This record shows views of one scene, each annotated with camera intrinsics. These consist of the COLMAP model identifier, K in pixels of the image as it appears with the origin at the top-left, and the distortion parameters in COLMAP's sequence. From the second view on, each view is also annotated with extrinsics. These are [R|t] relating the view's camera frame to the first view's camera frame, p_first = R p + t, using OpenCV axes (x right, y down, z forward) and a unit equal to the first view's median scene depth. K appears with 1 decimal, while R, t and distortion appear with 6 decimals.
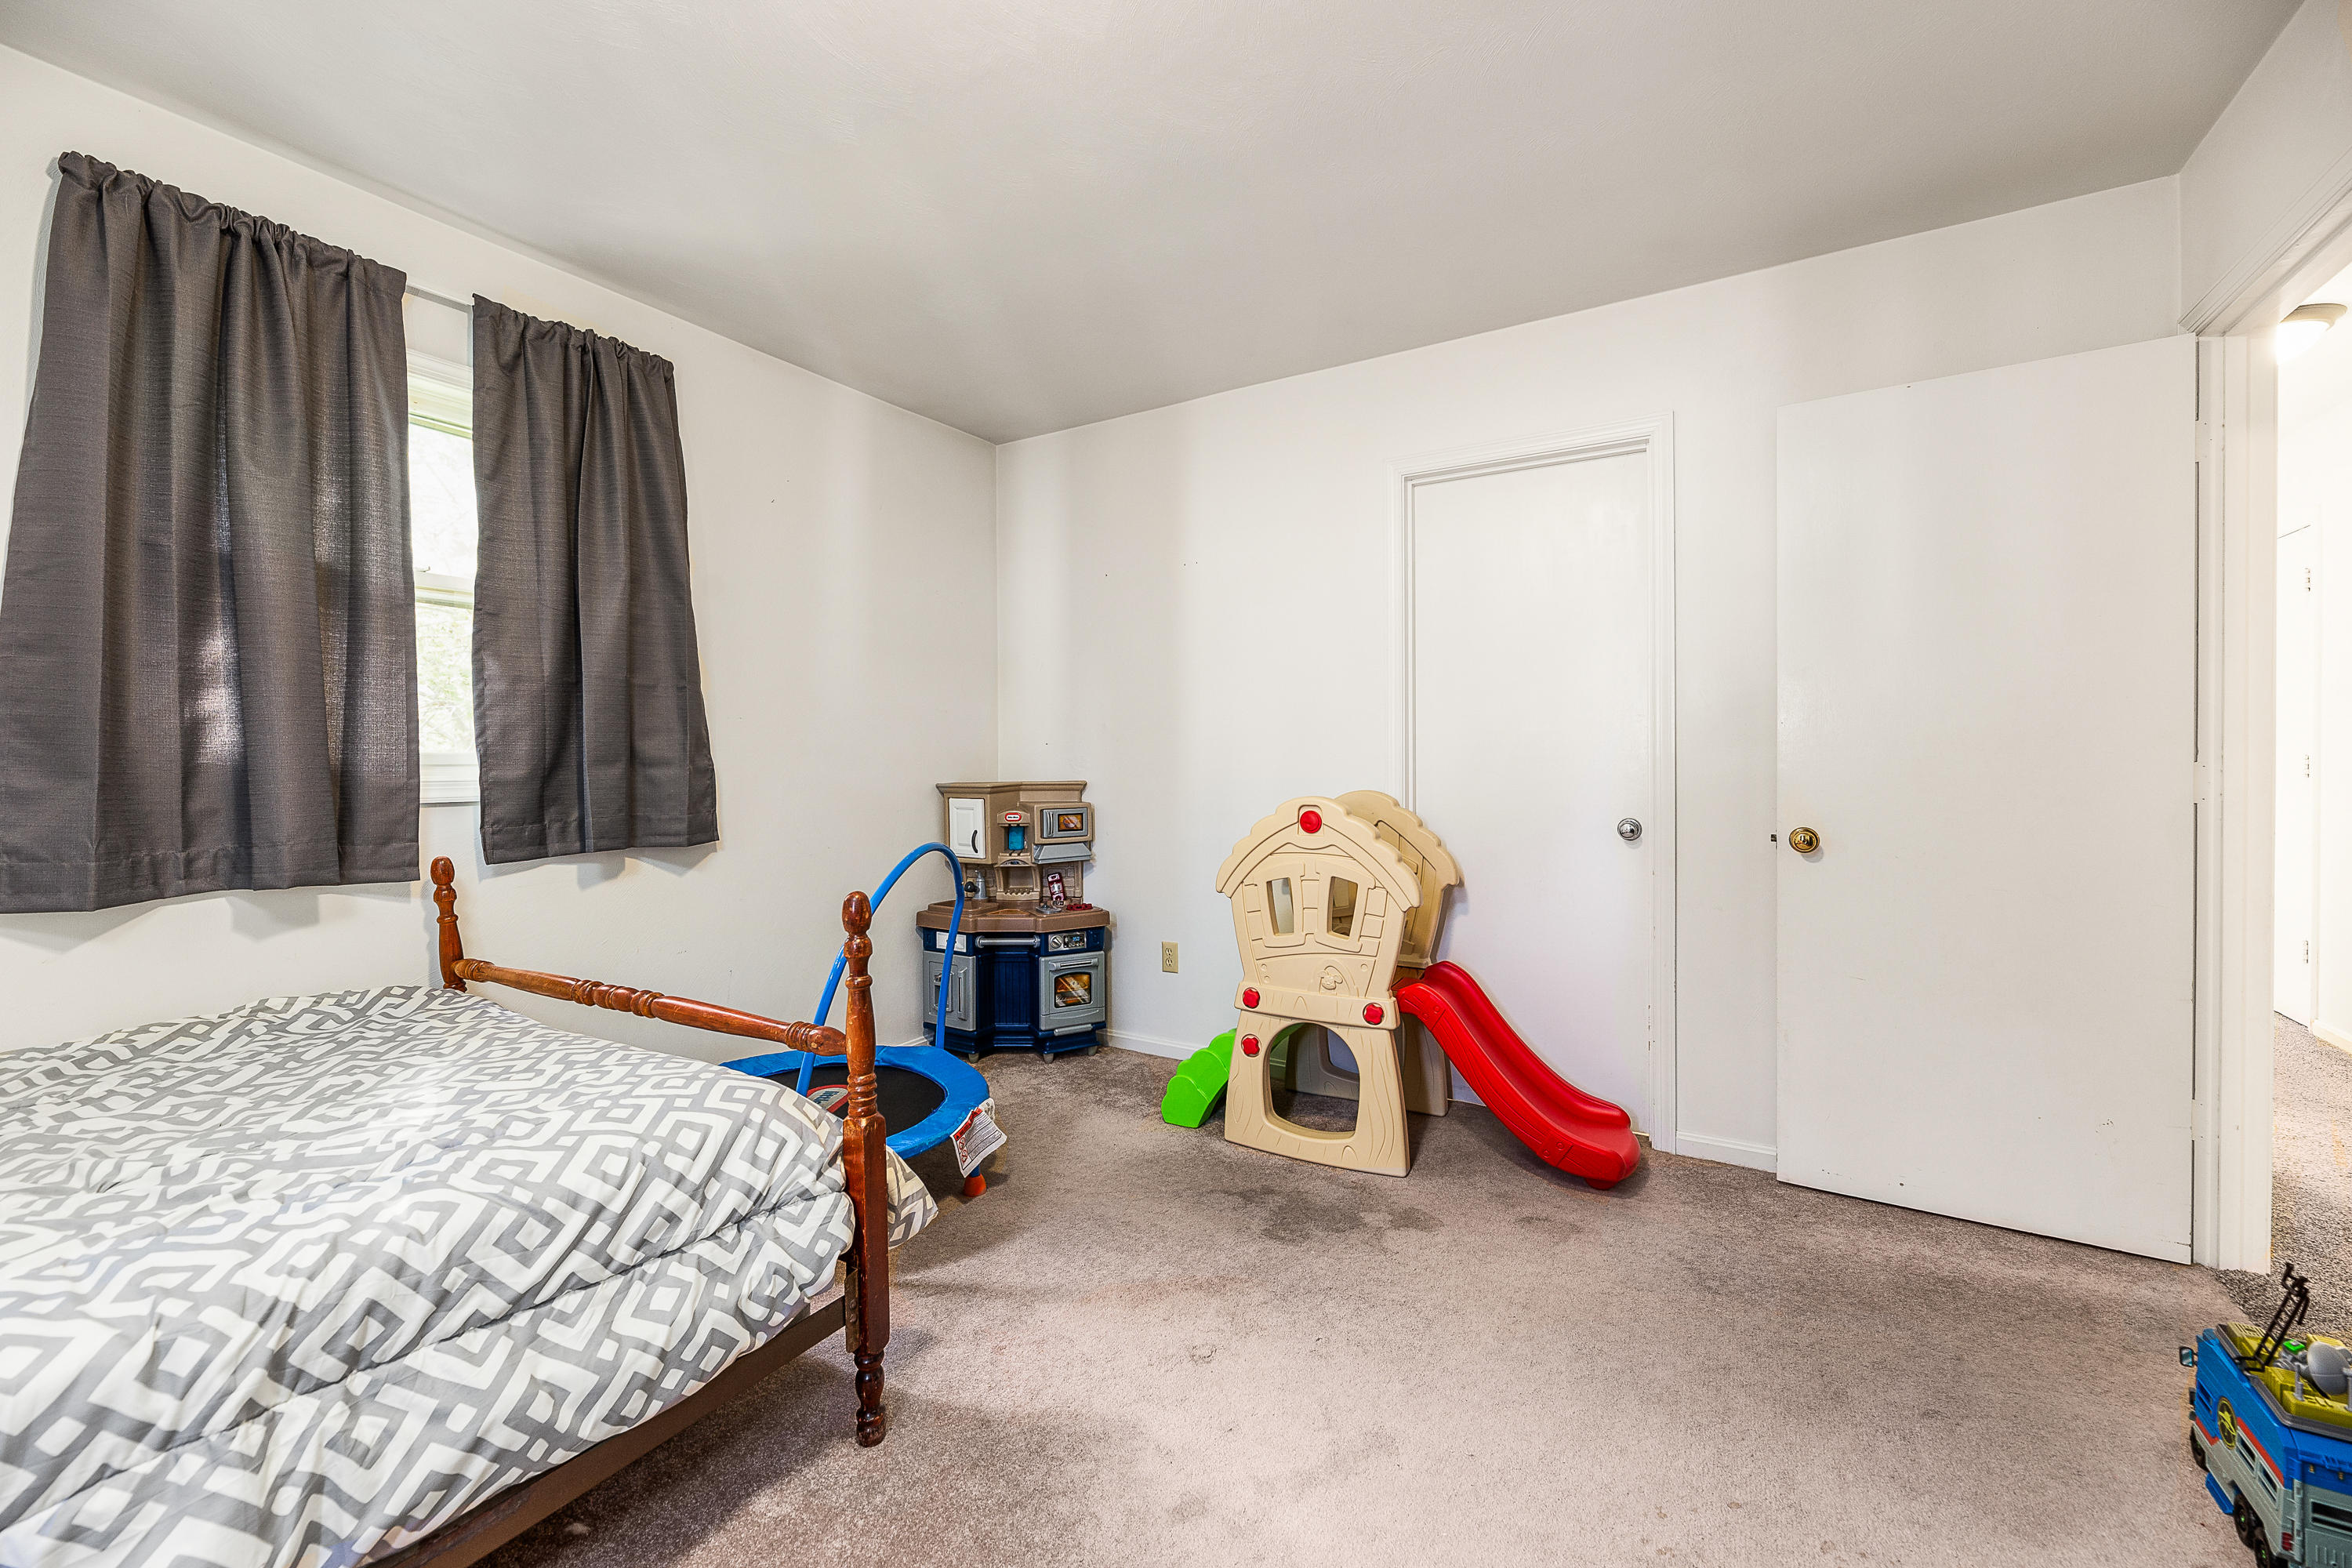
lens RADIAL K [[960.7, 0, 1175.5], [0, 960.7, 765.5], [0, 0, 1]] dist [-0.002055, -0.000073]
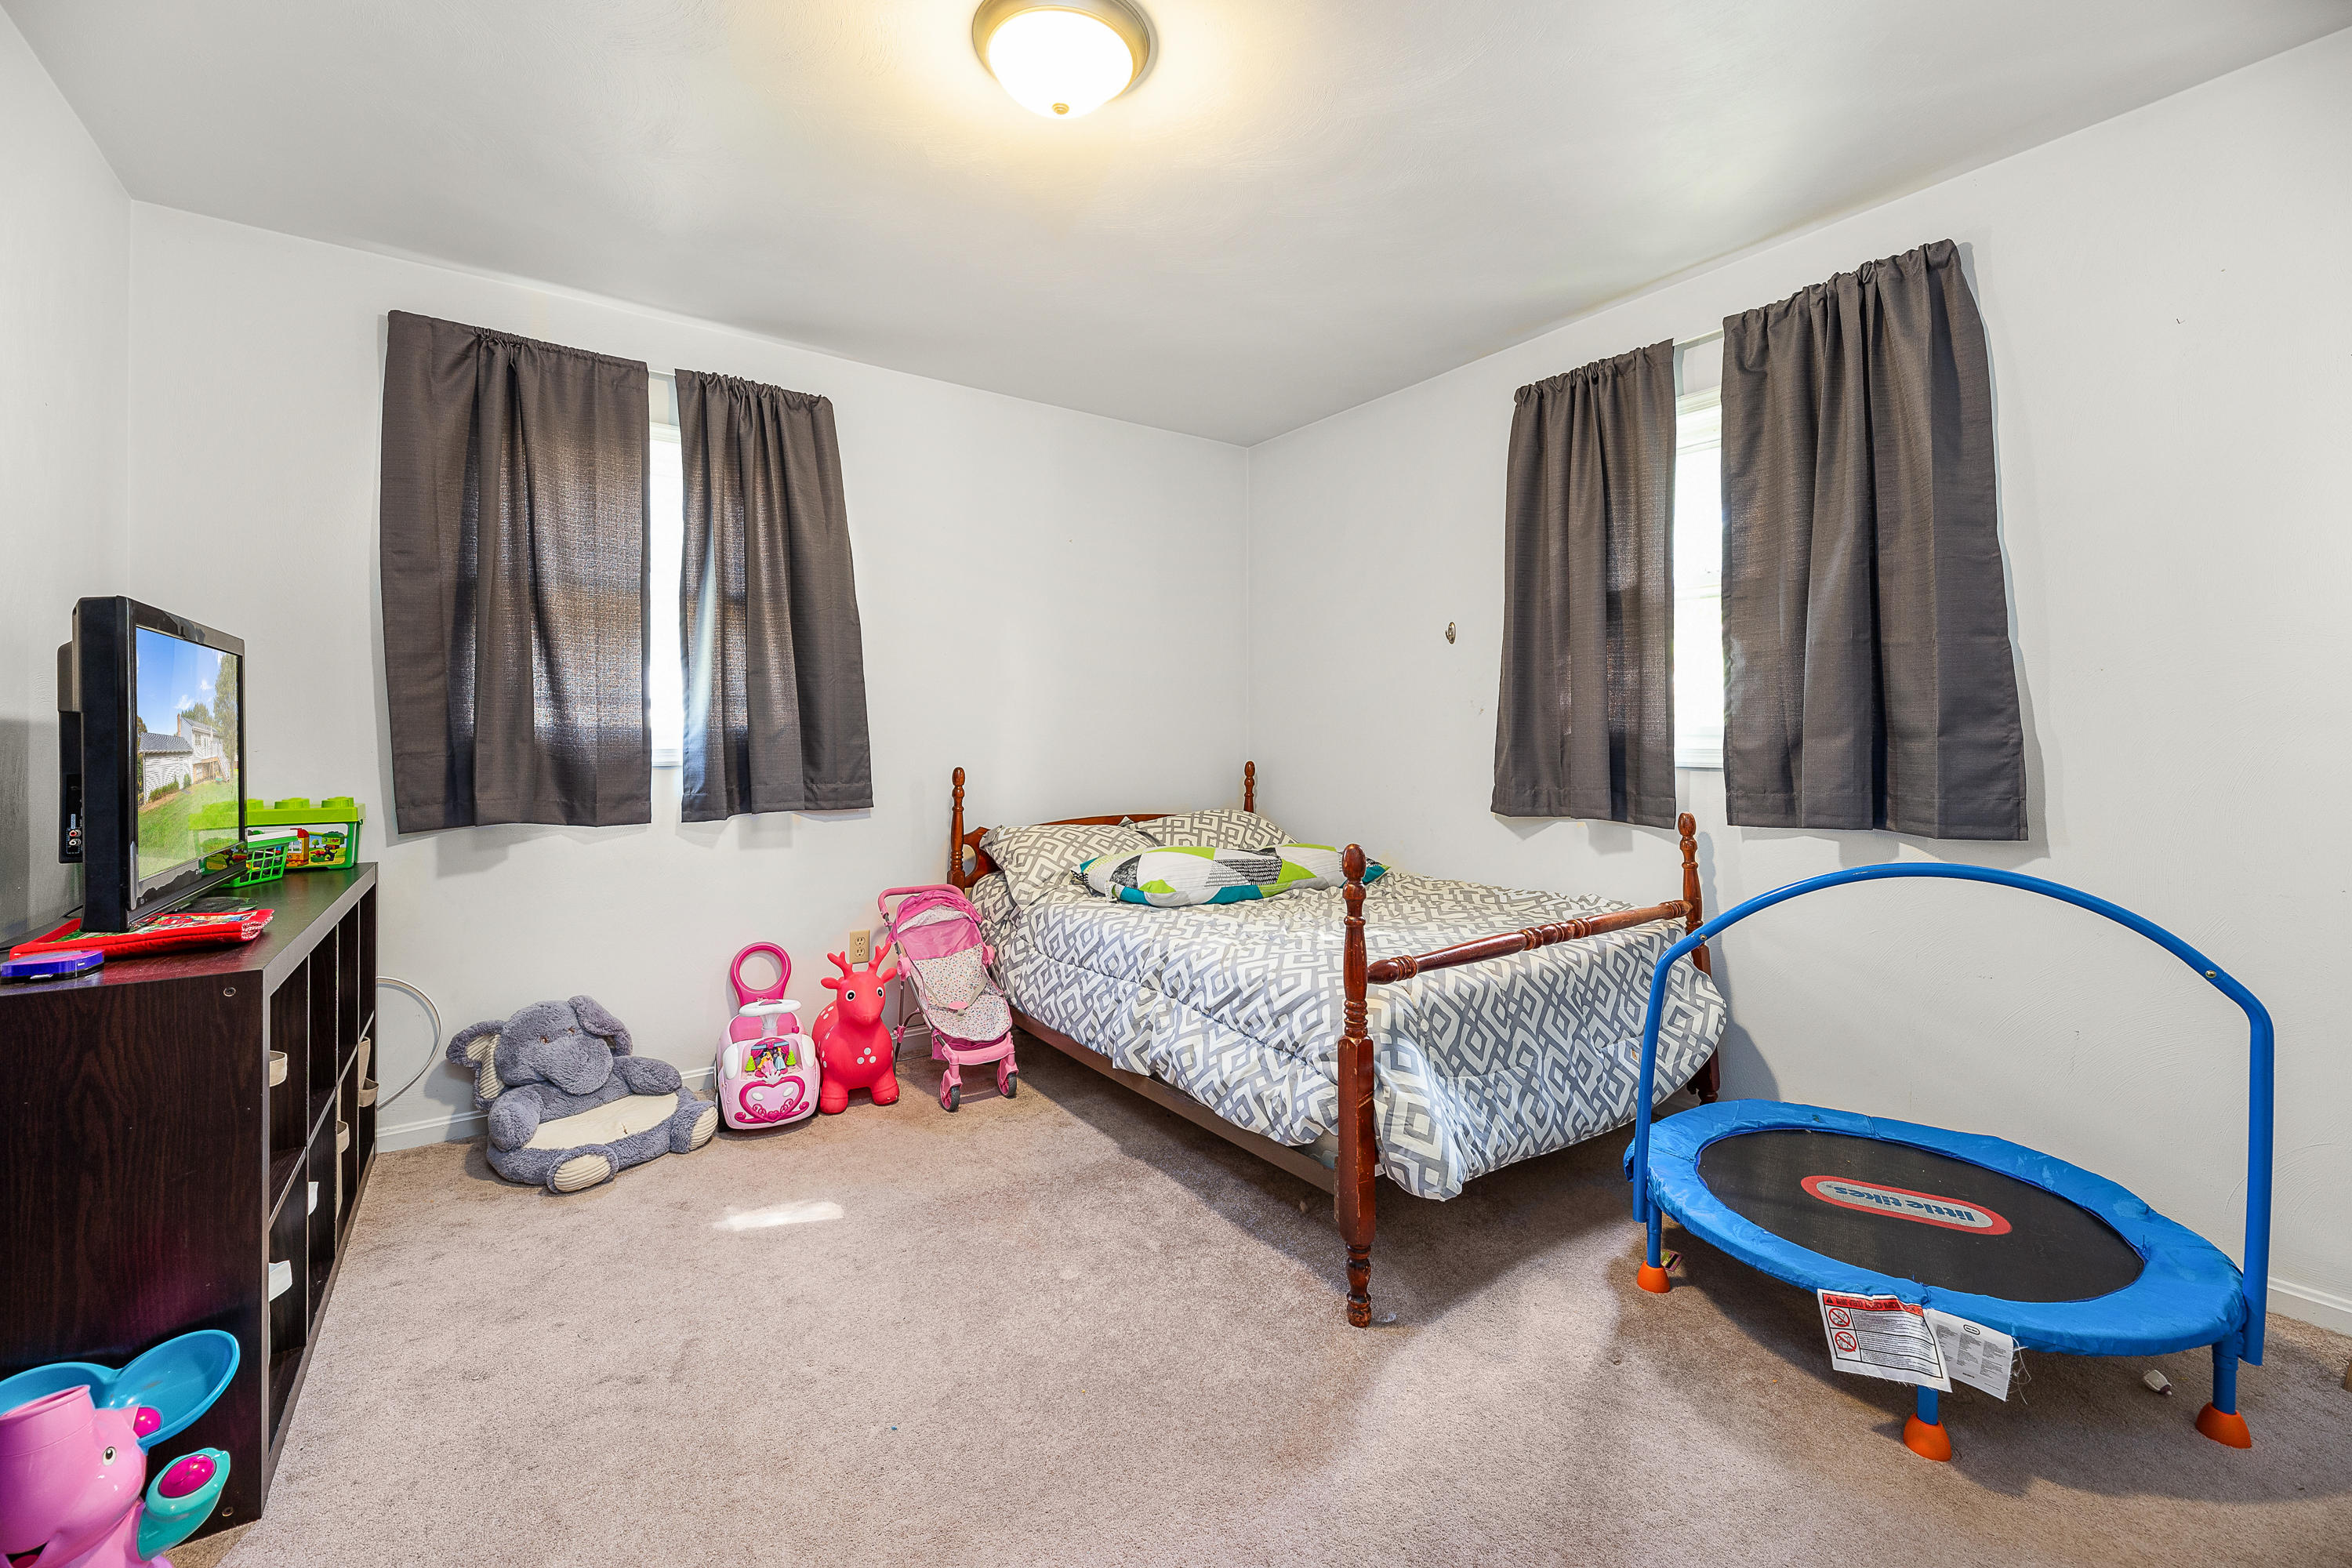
lens RADIAL K [[960.7, 0, 1160.0], [0, 960.7, 739.1], [0, 0, 1]] dist [-0.002055, -0.000073]
pose [[-0.399903, 0.006457, -0.916535, 0.911998], [-0.004834, 0.999946, 0.009153, -0.006252], [0.916545, 0.008091, -0.399850, 1.359183]]
